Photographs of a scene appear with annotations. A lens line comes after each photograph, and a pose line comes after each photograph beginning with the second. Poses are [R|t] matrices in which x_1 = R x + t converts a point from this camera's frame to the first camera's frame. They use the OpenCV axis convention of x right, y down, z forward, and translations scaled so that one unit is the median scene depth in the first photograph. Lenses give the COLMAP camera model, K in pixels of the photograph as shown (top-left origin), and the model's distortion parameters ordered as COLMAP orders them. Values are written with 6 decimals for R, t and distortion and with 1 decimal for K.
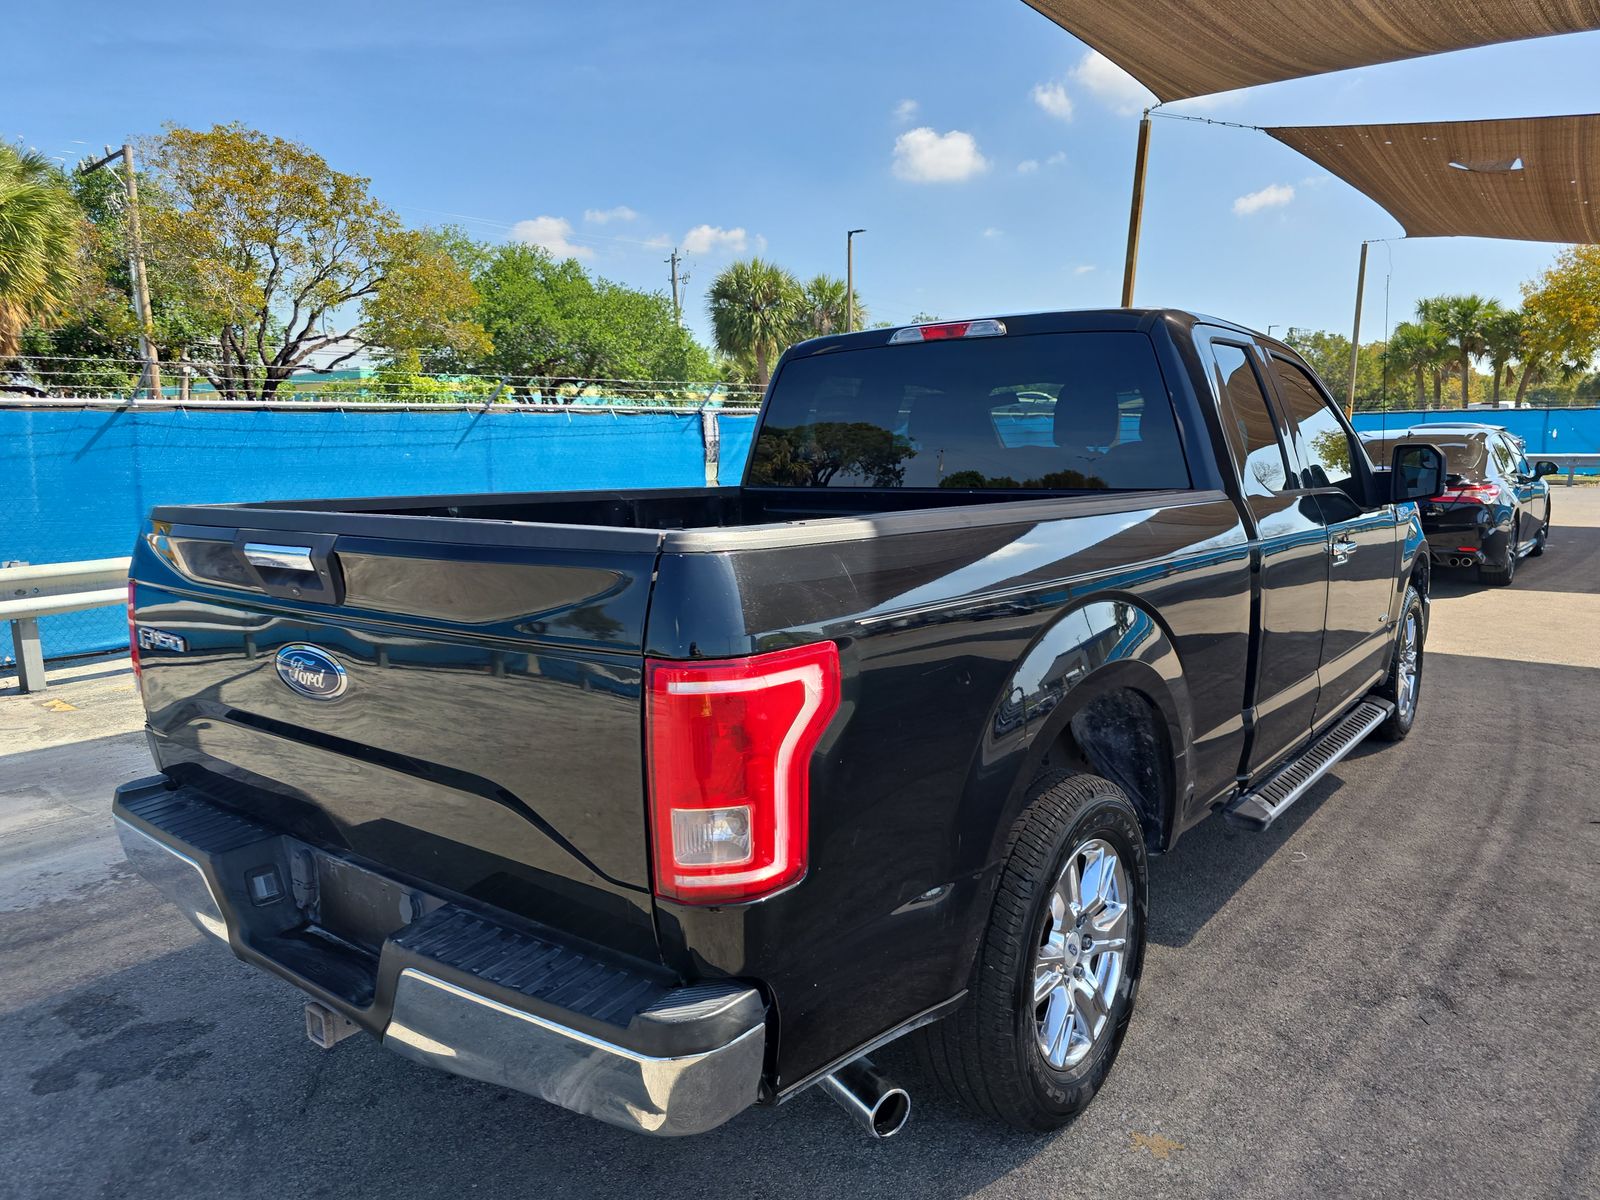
lens RADIAL K [[1099.1, 0, 769.5], [0, 1099.1, 605.4], [0, 0, 1]] dist [0.059431, -0.081704]
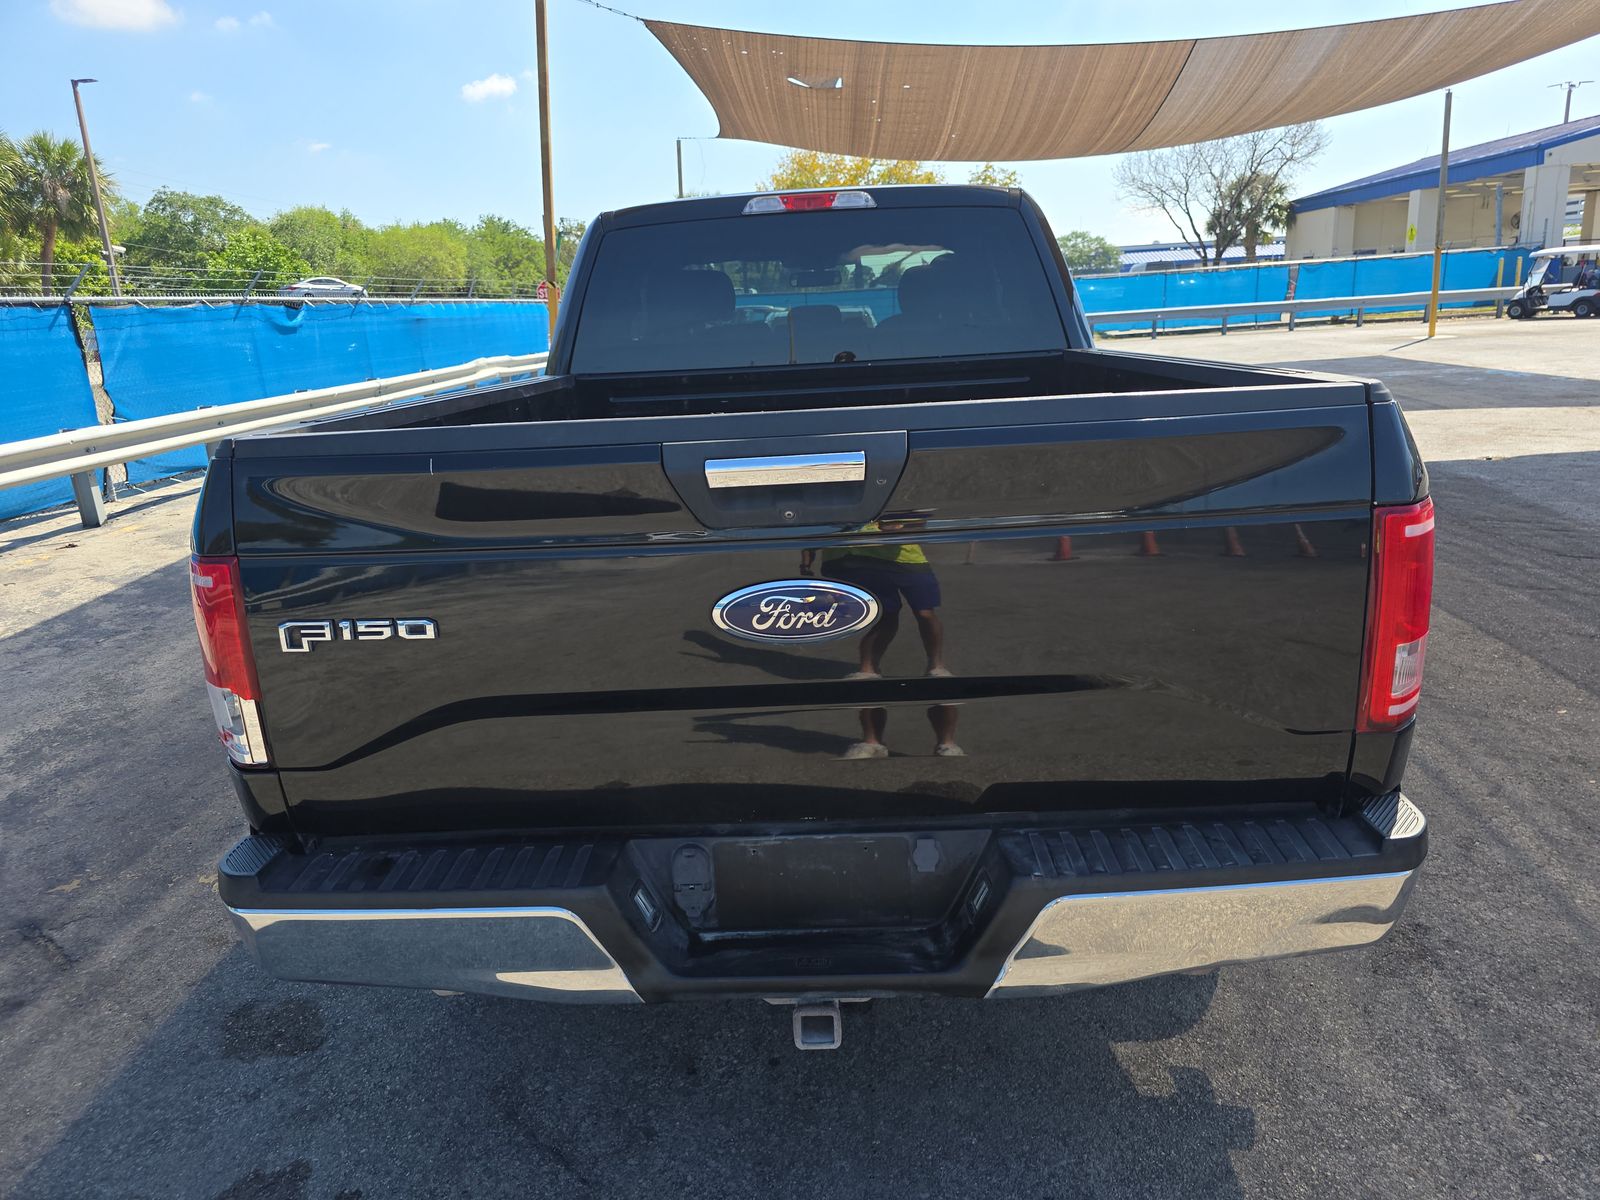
lens RADIAL K [[1088.9, 0, 792.6], [0, 1088.9, 610.9], [0, 0, 1]] dist [0.015781, -0.027564]
pose [[0.791748, -0.180467, 0.583581, -0.145450], [0.119203, 0.982642, 0.142149, -0.008622], [-0.599104, -0.042981, 0.799517, 0.063158]]
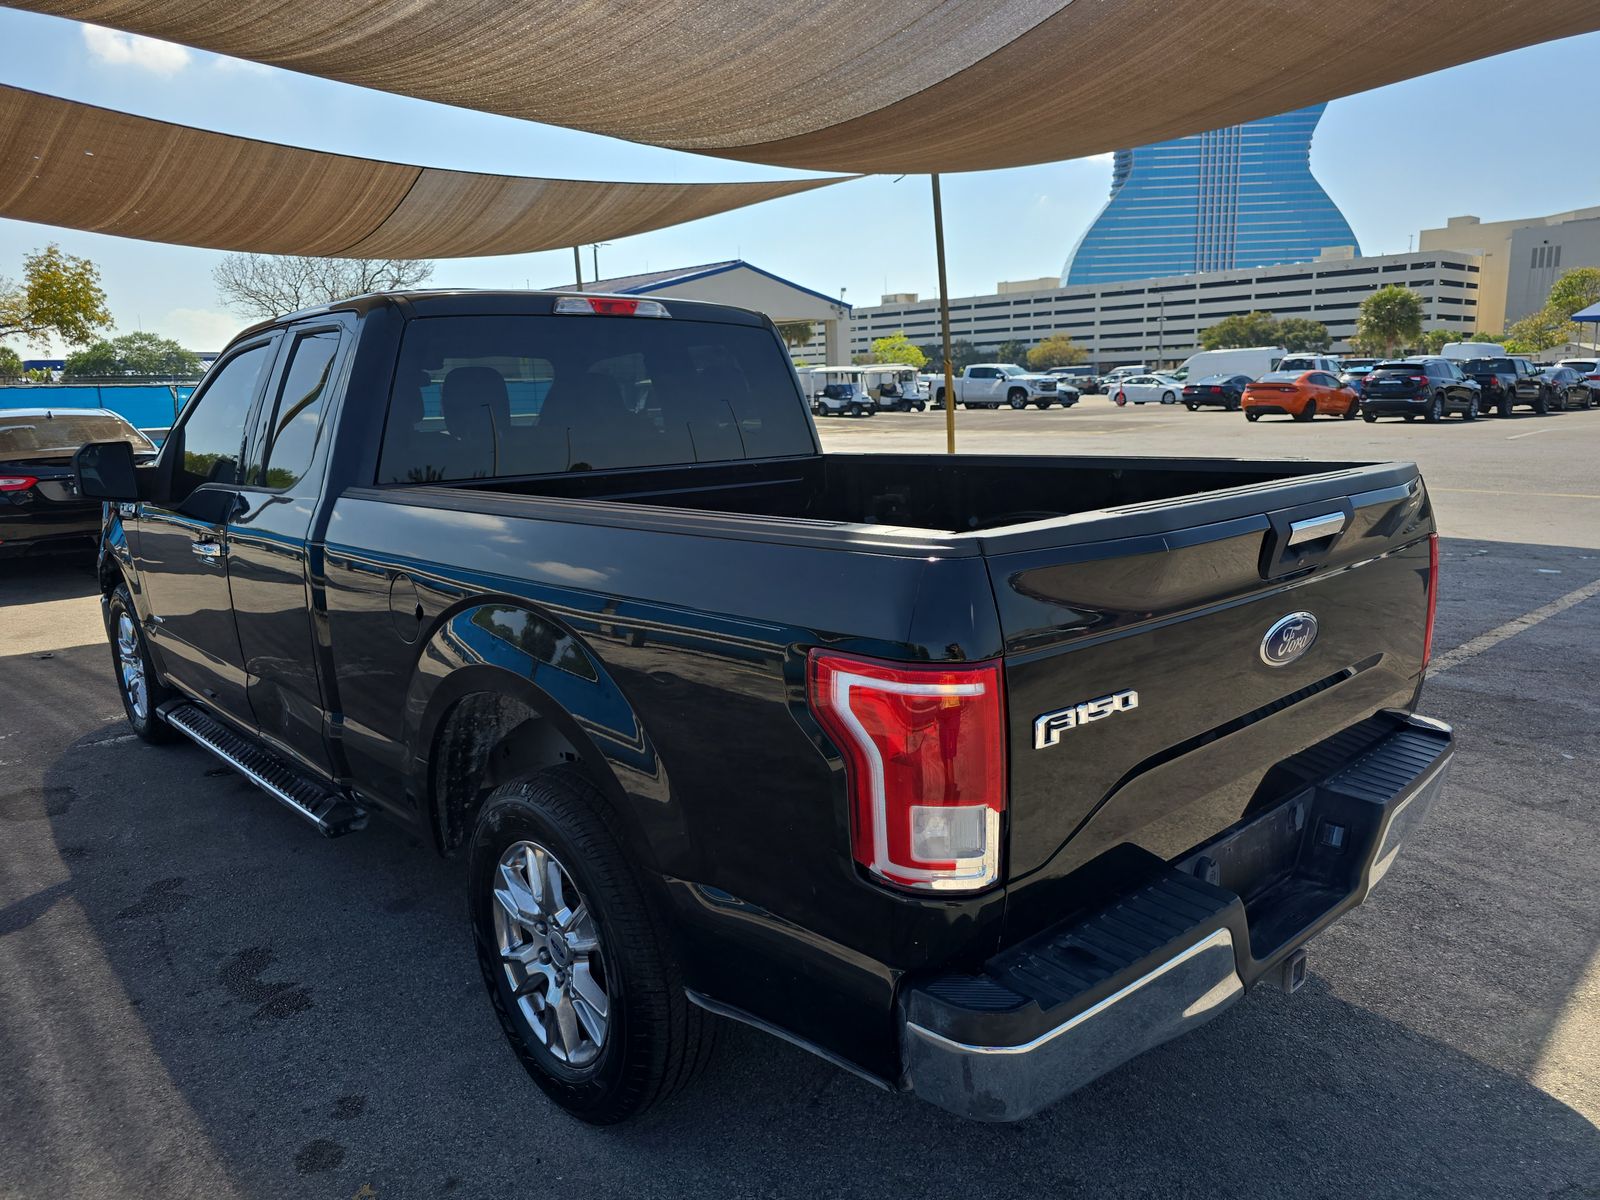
lens RADIAL K [[1099.1, 0, 769.5], [0, 1099.1, 605.4], [0, 0, 1]] dist [0.059431, -0.081704]
pose [[0.129478, -0.169793, 0.976937, -0.249392], [0.152632, 0.976901, 0.149558, -0.033694], [-0.979765, 0.129747, 0.152403, 0.222026]]
